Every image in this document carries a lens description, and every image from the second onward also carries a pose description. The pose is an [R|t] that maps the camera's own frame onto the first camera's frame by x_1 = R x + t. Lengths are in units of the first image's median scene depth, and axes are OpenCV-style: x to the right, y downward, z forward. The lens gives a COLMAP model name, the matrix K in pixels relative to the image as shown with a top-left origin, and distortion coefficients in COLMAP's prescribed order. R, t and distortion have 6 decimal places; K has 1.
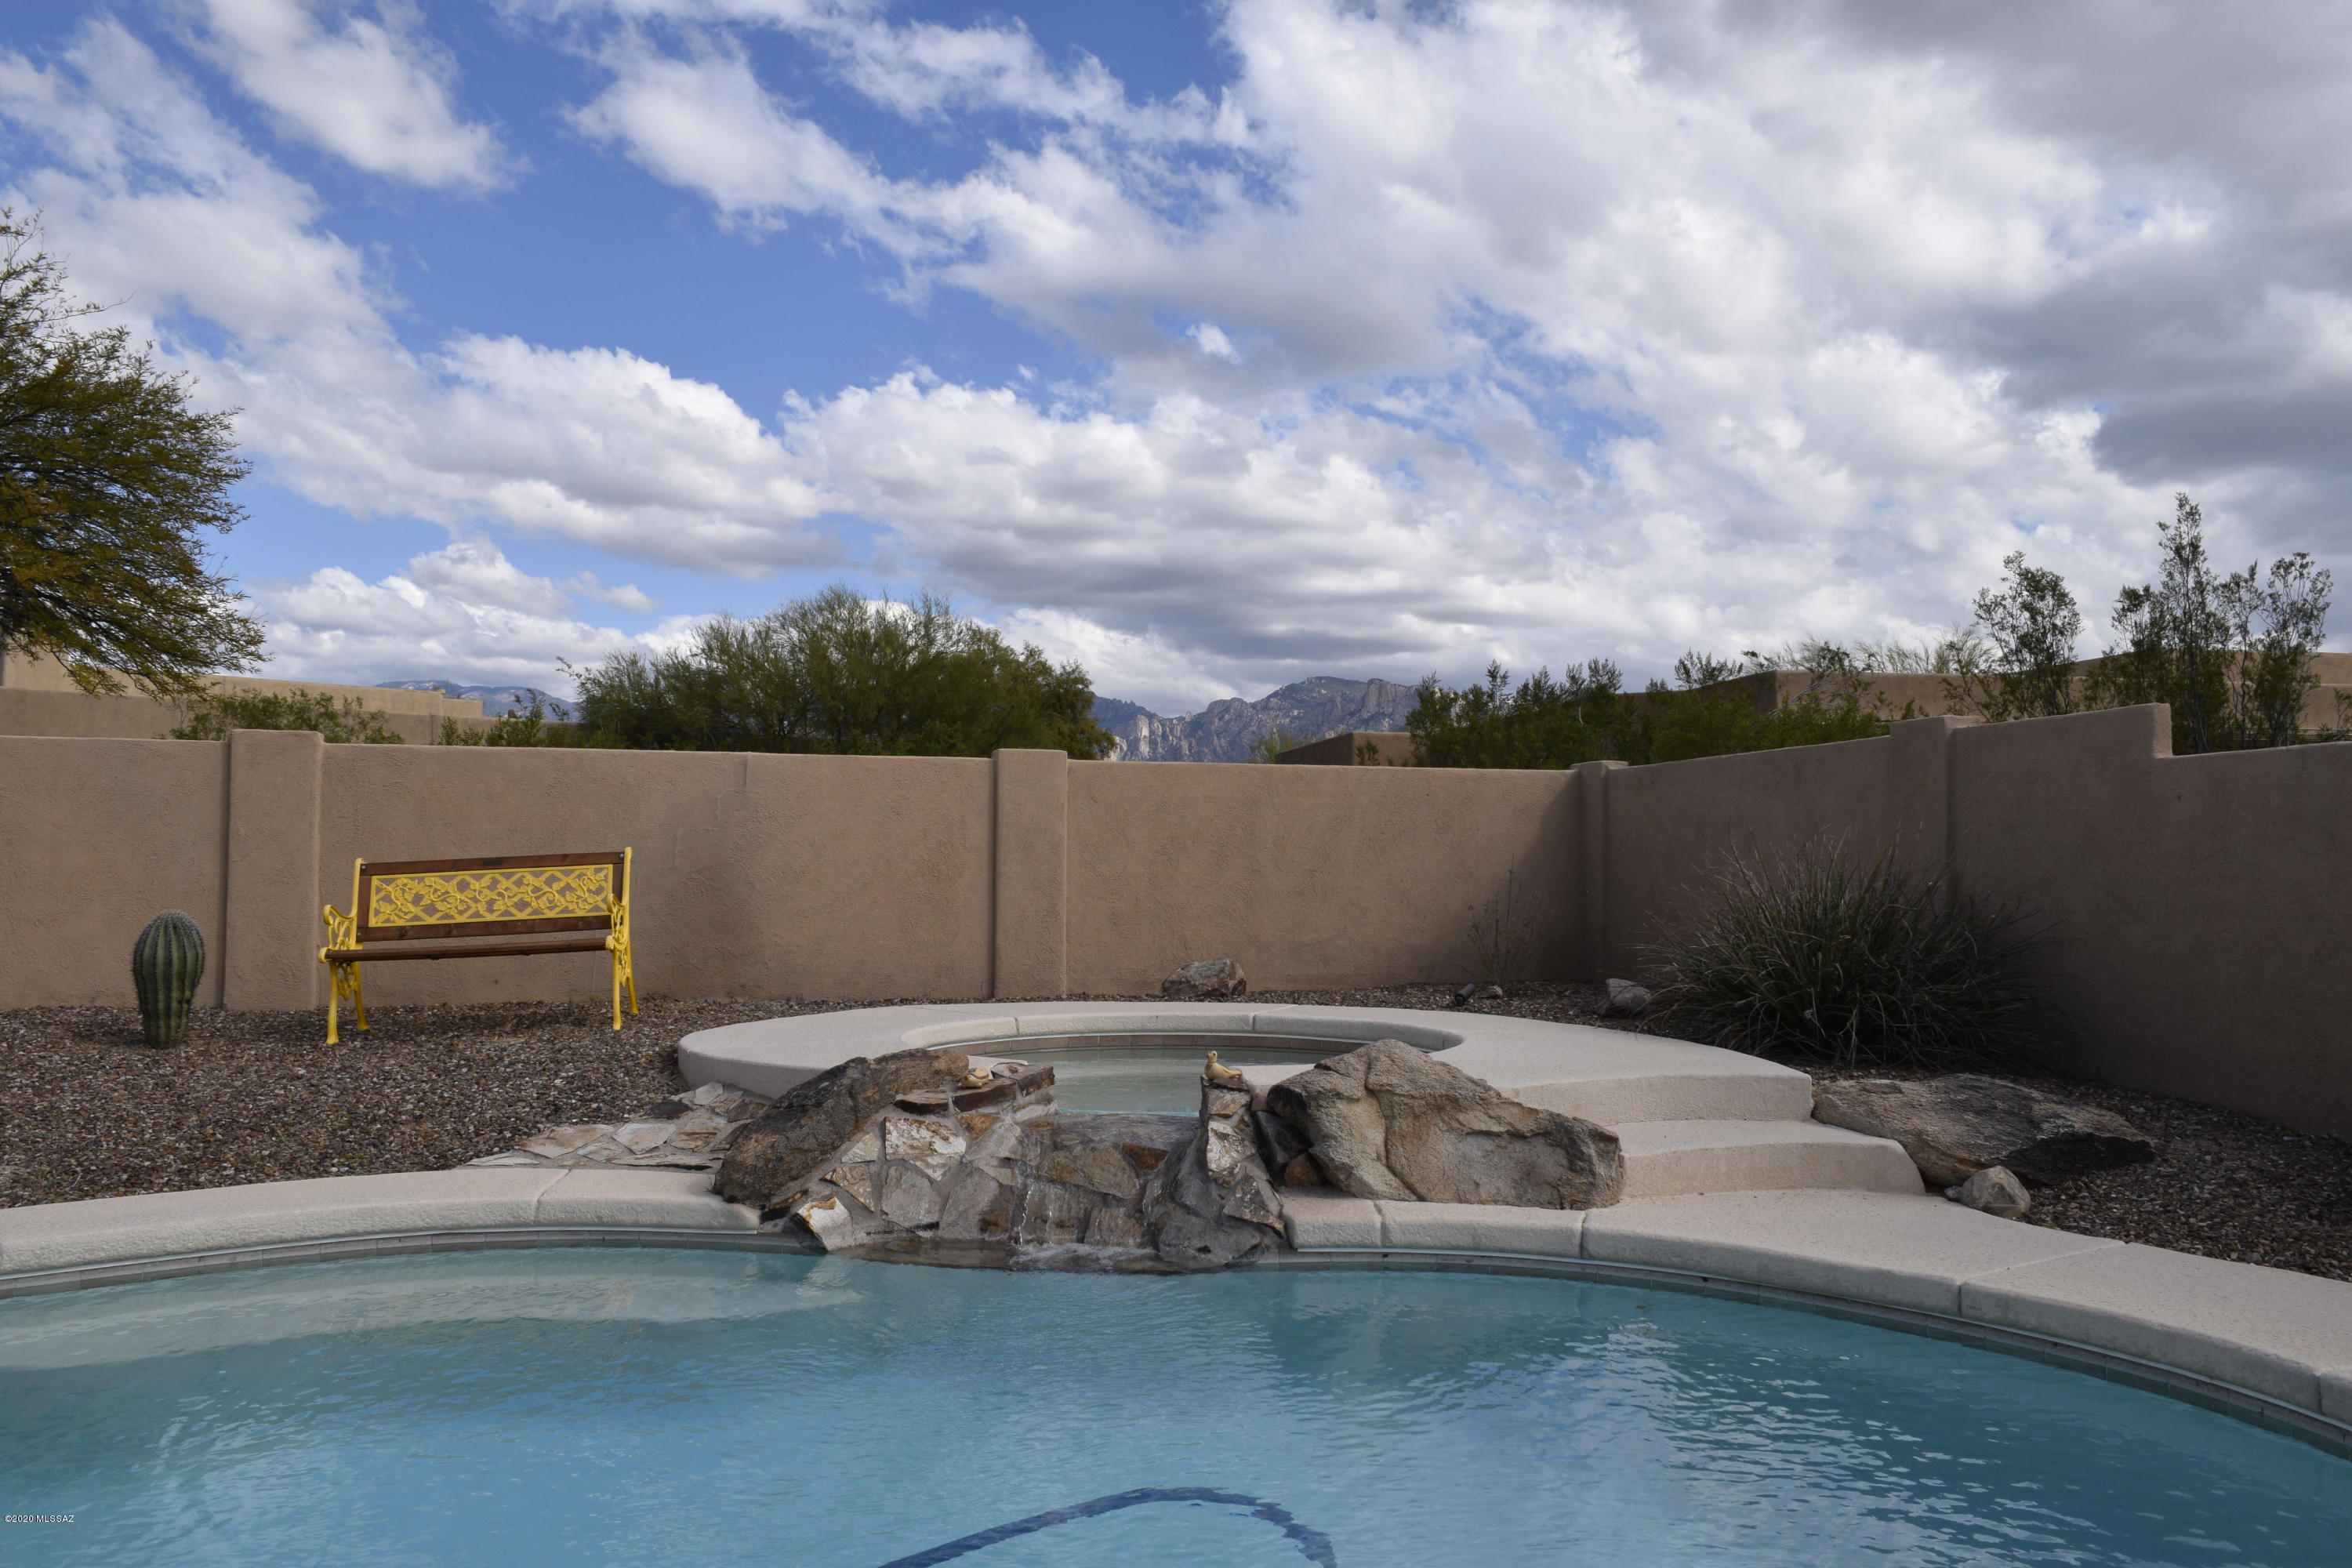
lens RADIAL K [[1812.7, 0, 1176.1], [0, 1812.7, 778.6], [0, 0, 1]] dist [0.011095, 0.004034]
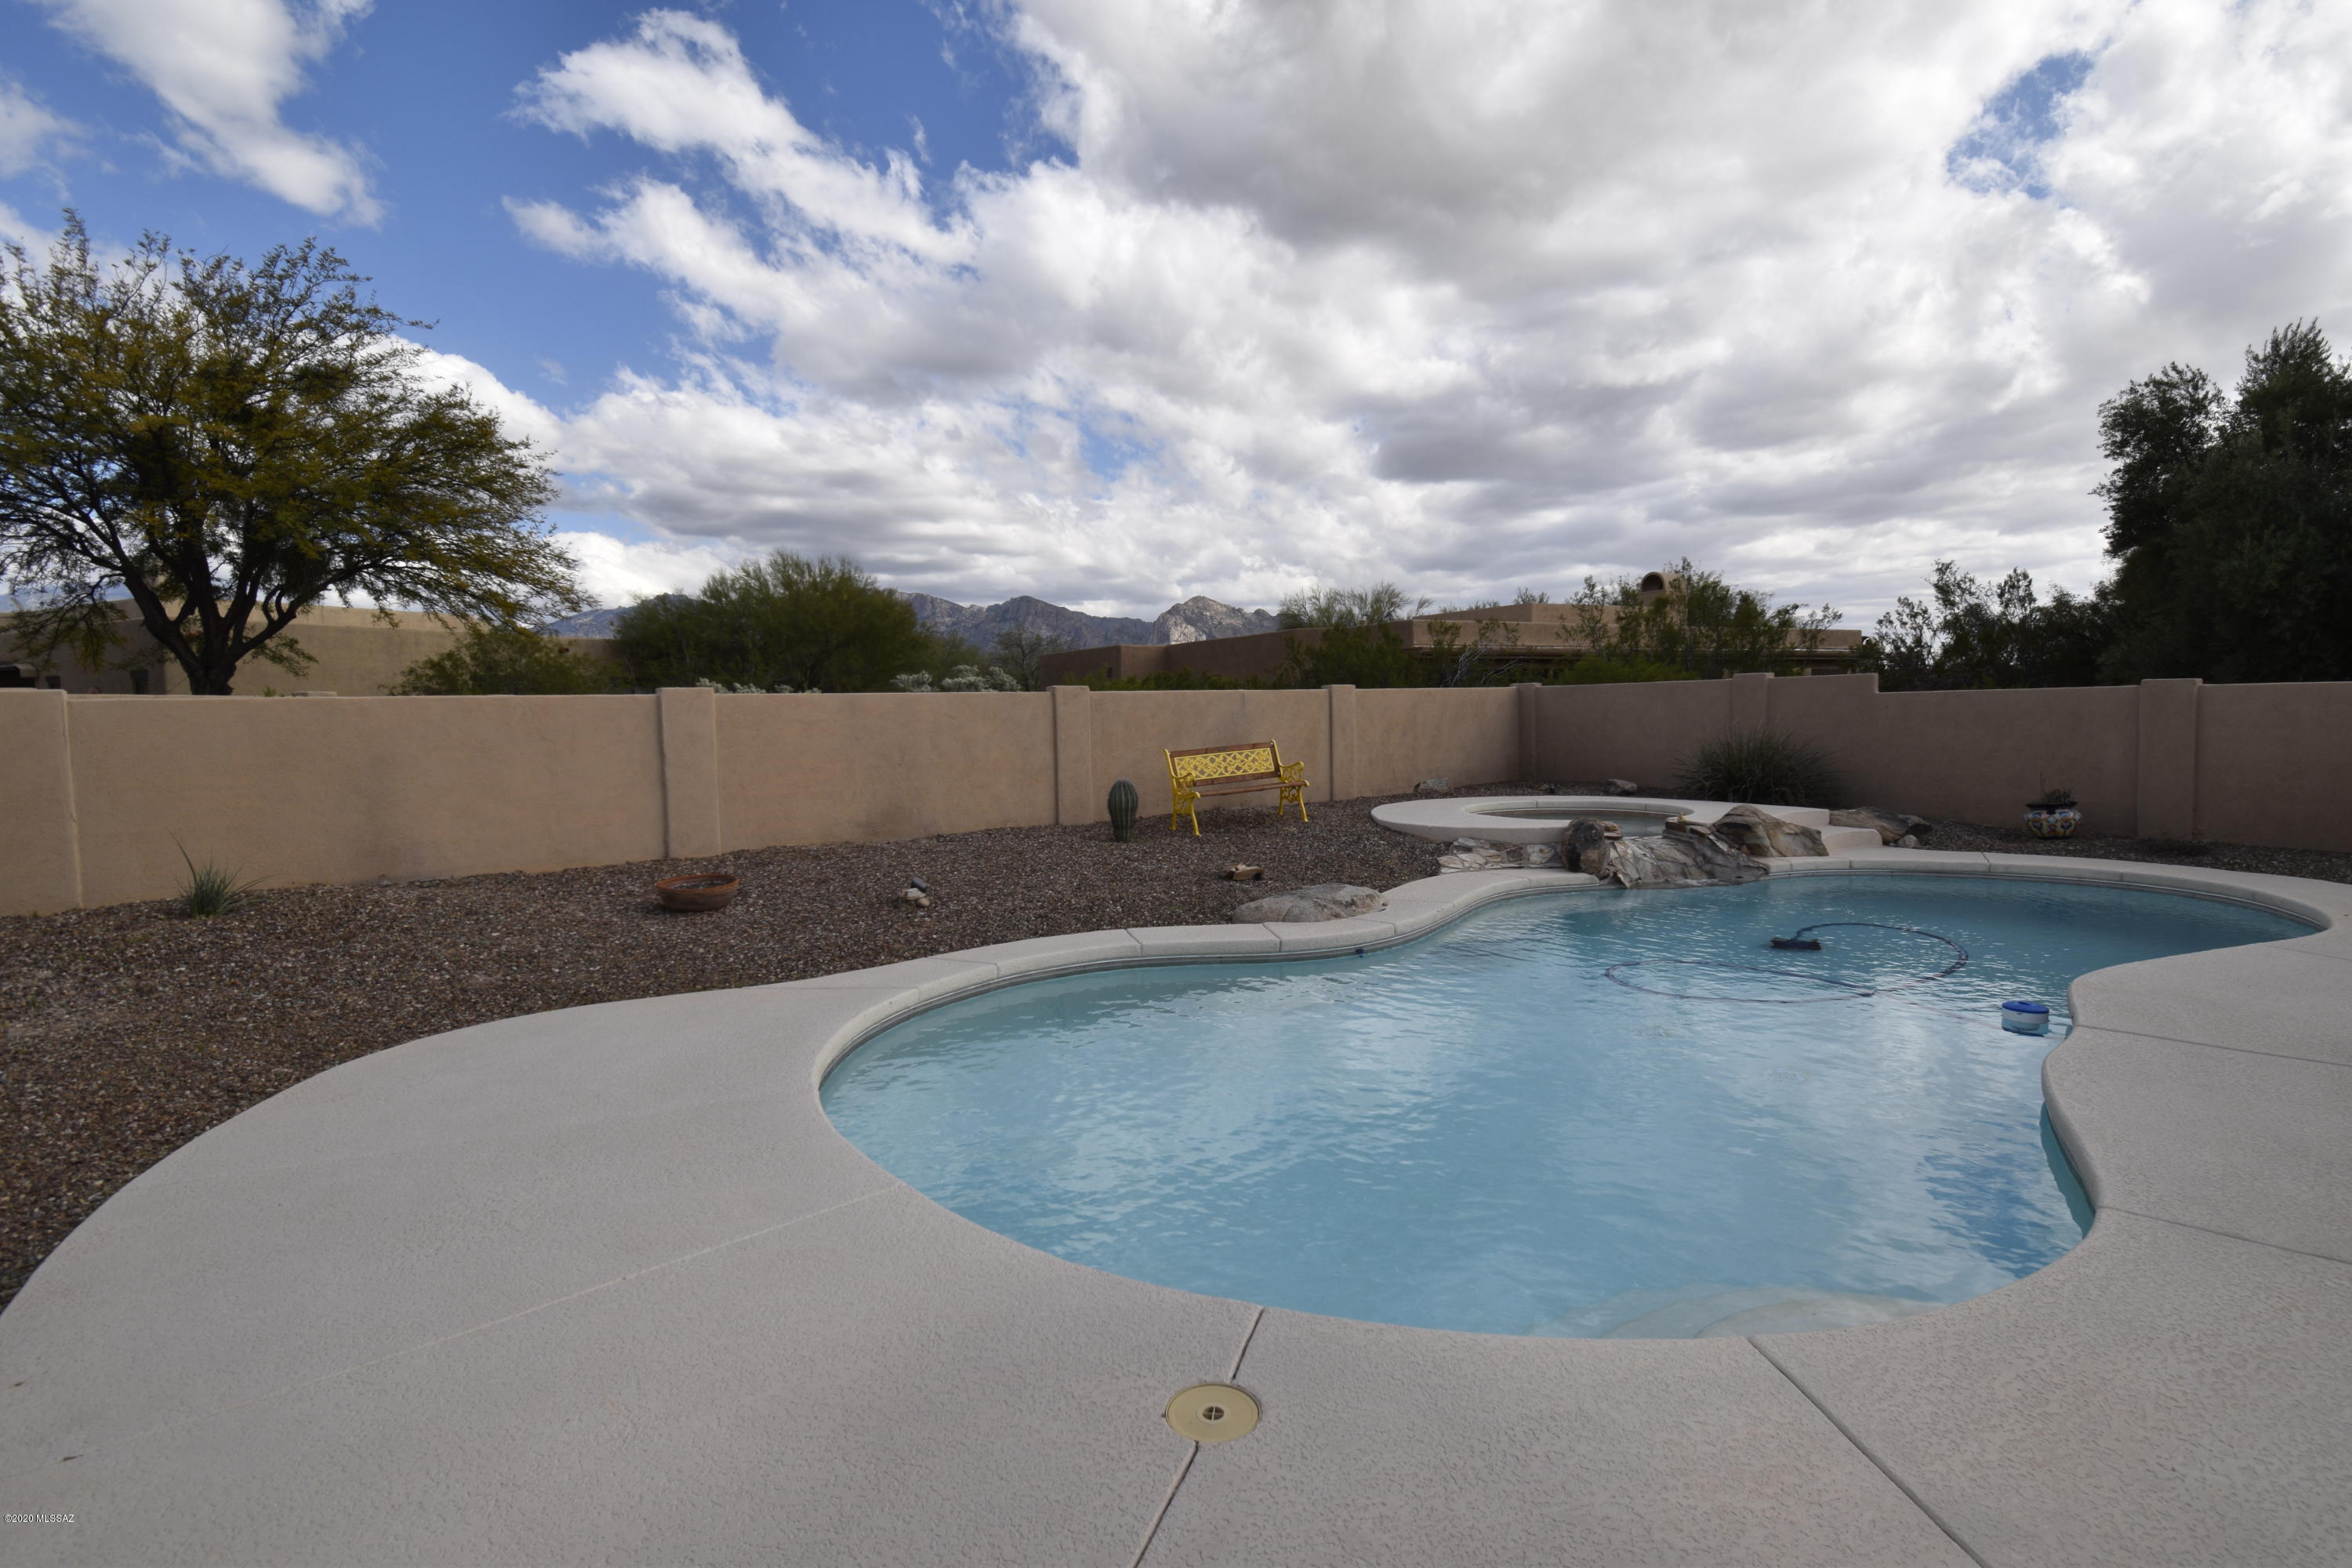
lens RADIAL K [[1150.9, 0, 1175.9], [0, 1150.9, 790.3], [0, 0, 1]] dist [0.001855, 0.000016]
pose [[0.945189, -0.045302, 0.323366, -0.871821], [0.007757, 0.993164, 0.116466, -0.064044], [-0.326431, -0.107574, 0.939079, -0.271246]]
